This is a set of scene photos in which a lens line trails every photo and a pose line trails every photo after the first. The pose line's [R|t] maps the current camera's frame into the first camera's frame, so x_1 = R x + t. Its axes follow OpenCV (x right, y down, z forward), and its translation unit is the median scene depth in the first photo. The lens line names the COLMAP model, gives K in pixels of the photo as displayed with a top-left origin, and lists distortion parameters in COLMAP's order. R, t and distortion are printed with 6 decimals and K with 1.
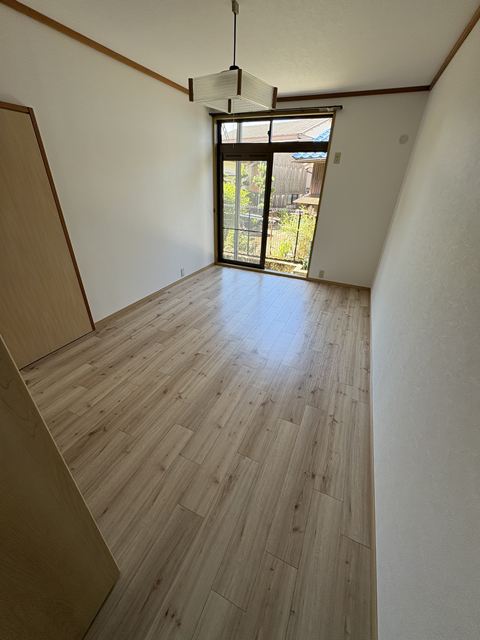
lens RADIAL K [[255.1, 0, 241.1], [0, 255.1, 320.2], [0, 0, 1]] dist [0.000717, 0.000121]
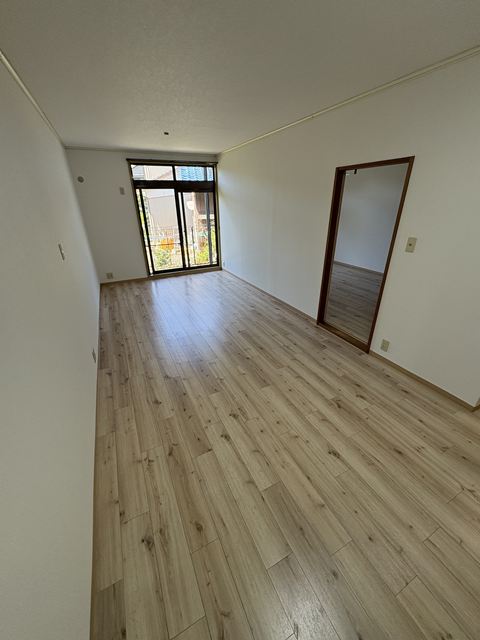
lens RADIAL K [[255.1, 0, 240.8], [0, 255.1, 320.2], [0, 0, 1]] dist [0.000717, 0.000121]
pose [[0.640466, -0.375957, 0.669671, -2.531702], [0.423919, 0.900170, 0.099929, -0.194213], [-0.640387, 0.219886, 0.735904, 0.090312]]
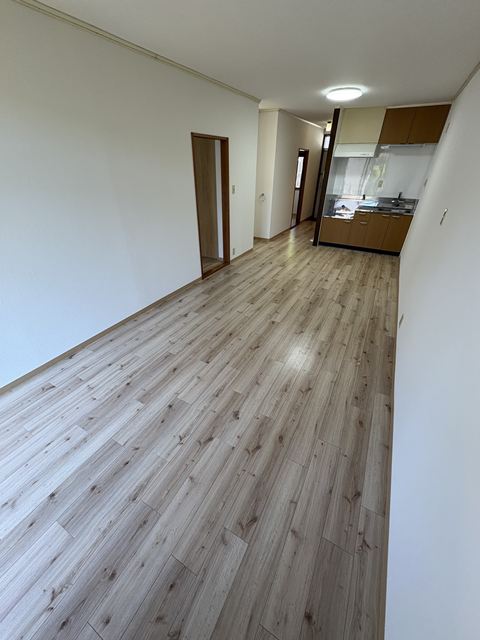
lens RADIAL K [[255.1, 0, 237.7], [0, 255.1, 320.2], [0, 0, 1]] dist [0.000717, 0.000121]
pose [[-0.994474, -0.092816, 0.049056, -1.420433], [0.000225, 0.465386, 0.885108, -1.411583], [-0.104982, 0.880228, -0.462794, 2.259973]]
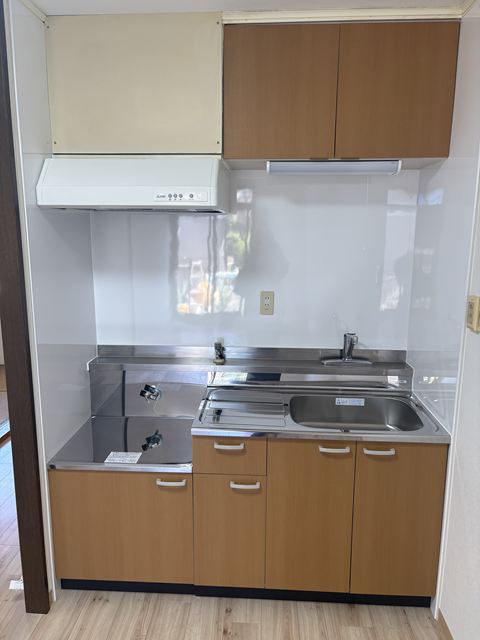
lens RADIAL K [[487.8, 0, 243.9], [0, 487.8, 321.4], [0, 0, 1]] dist [0.049590, -0.032070]
pose [[-0.930131, 0.018782, -0.366748, -2.102179], [-0.225257, 0.759562, 0.610185, -0.458611], [0.290028, 0.650164, -0.702261, 0.551971]]
